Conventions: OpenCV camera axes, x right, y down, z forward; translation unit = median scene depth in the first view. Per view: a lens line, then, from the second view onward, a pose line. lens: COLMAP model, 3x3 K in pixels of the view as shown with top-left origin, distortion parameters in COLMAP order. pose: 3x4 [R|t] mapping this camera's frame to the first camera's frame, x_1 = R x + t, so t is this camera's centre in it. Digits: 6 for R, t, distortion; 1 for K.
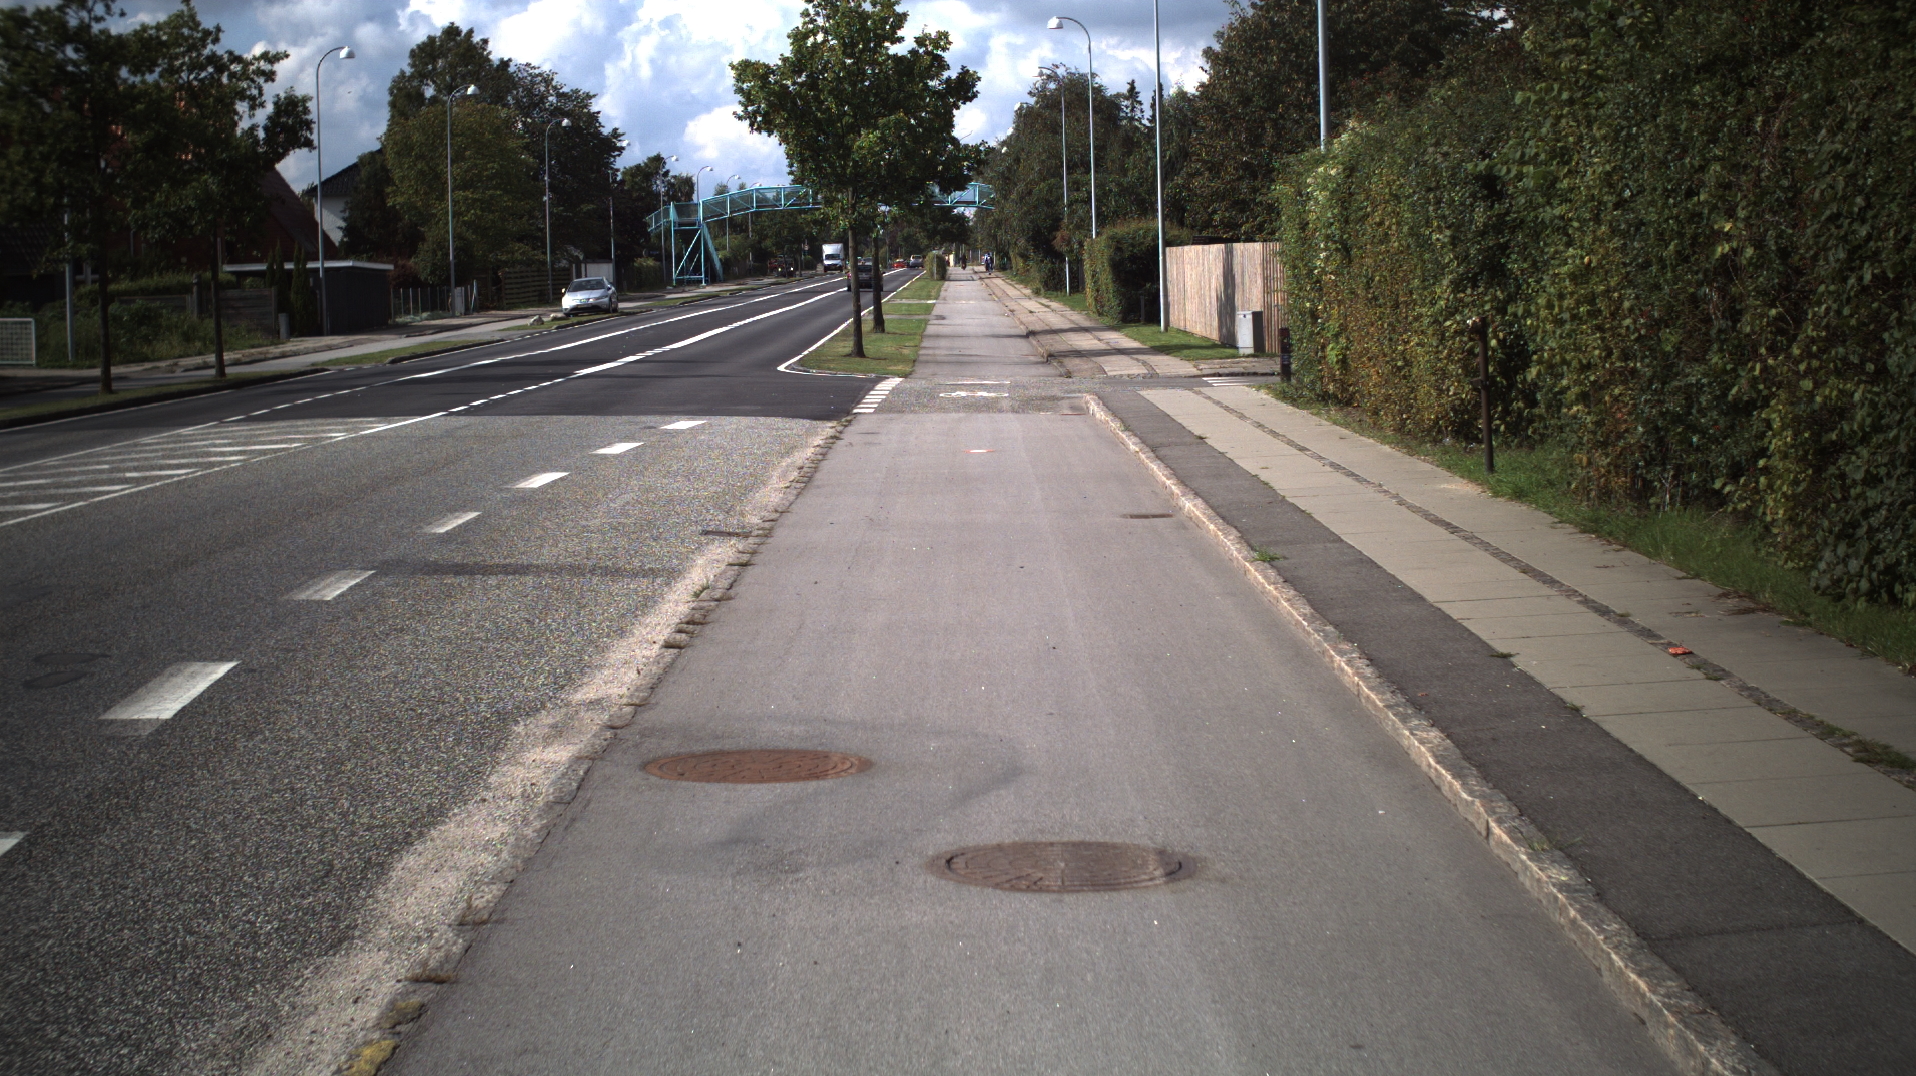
lens RADIAL K [[4475.5, 0, 969.2], [0, 4475.5, 530.2], [0, 0, 1]] dist [-0.386156, 0.000000]
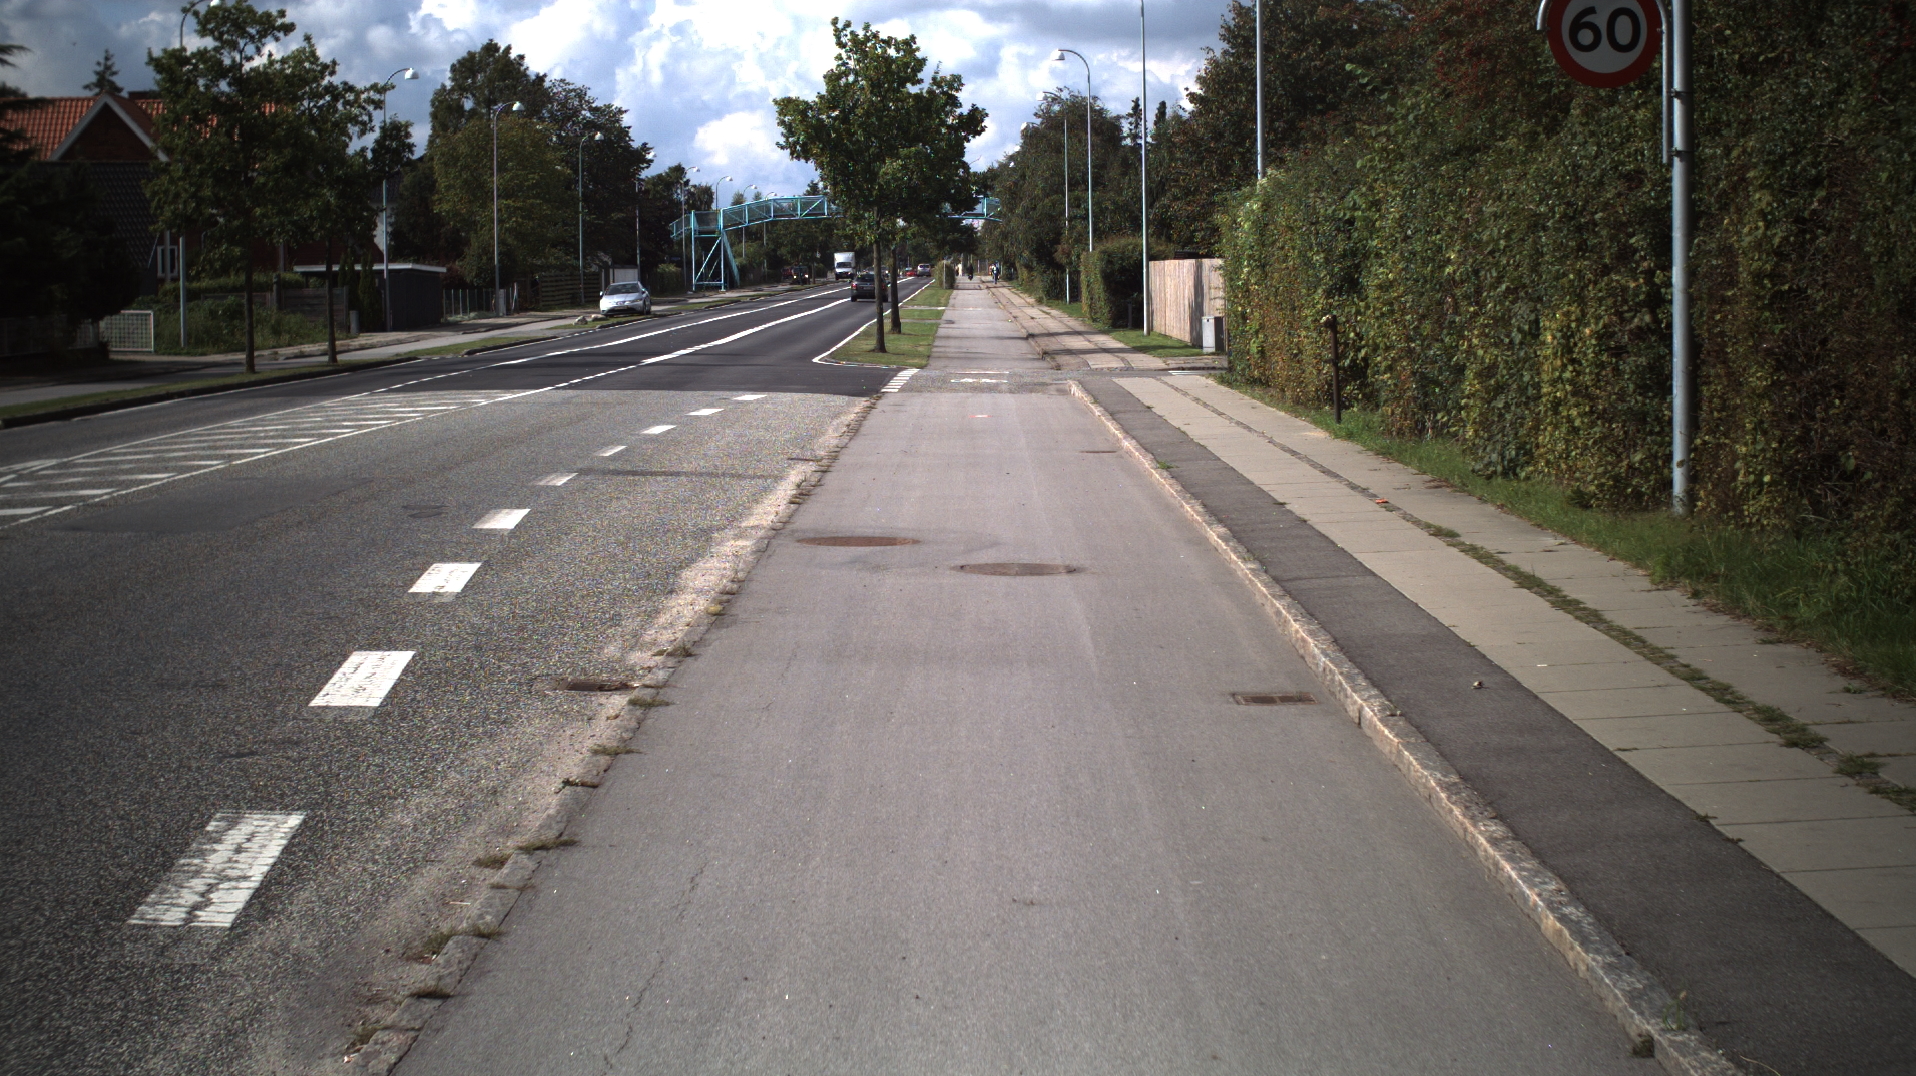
lens RADIAL K [[4493.4, 0, 956.8], [0, 4493.4, 548.9], [0, 0, 1]] dist [-0.376032, 0.000000]
pose [[0.999915, 0.012521, -0.003728, 0.000124], [-0.012514, 0.999920, 0.001837, 0.010546], [0.003750, -0.001791, 0.999991, -0.177972]]
